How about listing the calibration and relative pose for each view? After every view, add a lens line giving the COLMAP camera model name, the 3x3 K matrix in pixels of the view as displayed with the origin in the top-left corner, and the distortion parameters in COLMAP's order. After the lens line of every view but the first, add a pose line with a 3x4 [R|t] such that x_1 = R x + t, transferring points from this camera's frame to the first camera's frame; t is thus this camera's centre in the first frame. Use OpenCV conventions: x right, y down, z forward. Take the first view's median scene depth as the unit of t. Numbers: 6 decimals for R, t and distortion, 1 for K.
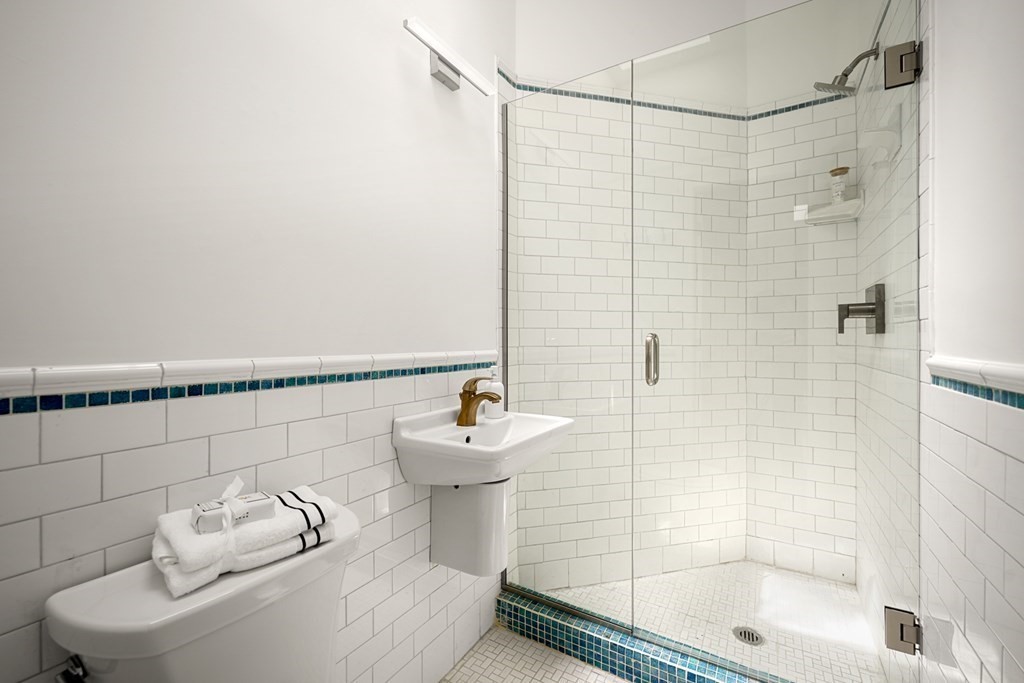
lens RADIAL K [[430.5, 0, 511.1], [0, 430.5, 336.1], [0, 0, 1]] dist [-0.001261, -0.000023]
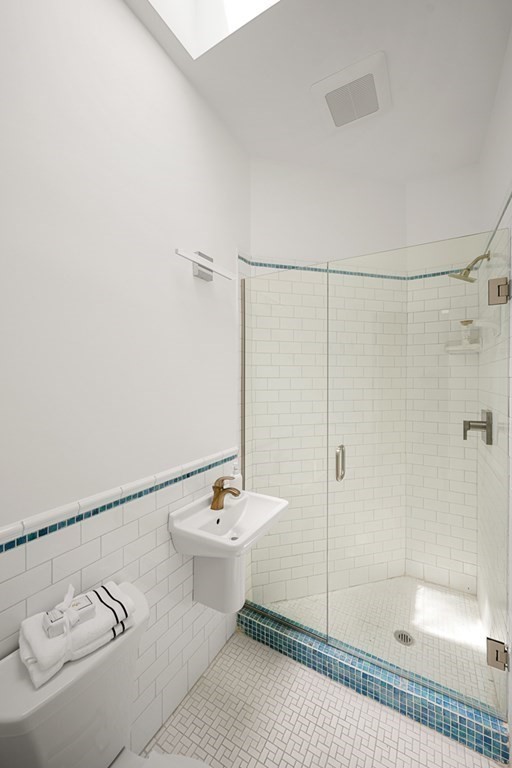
lens RADIAL K [[306.4, 0, 254.3], [0, 306.4, 381.1], [0, 0, 1]] dist [-0.001902, 0.000275]
pose [[0.999790, 0.000541, 0.020461, 0.003361], [-0.000655, 0.999984, 0.005557, -0.227230], [-0.020458, -0.005569, 0.999775, -0.063459]]
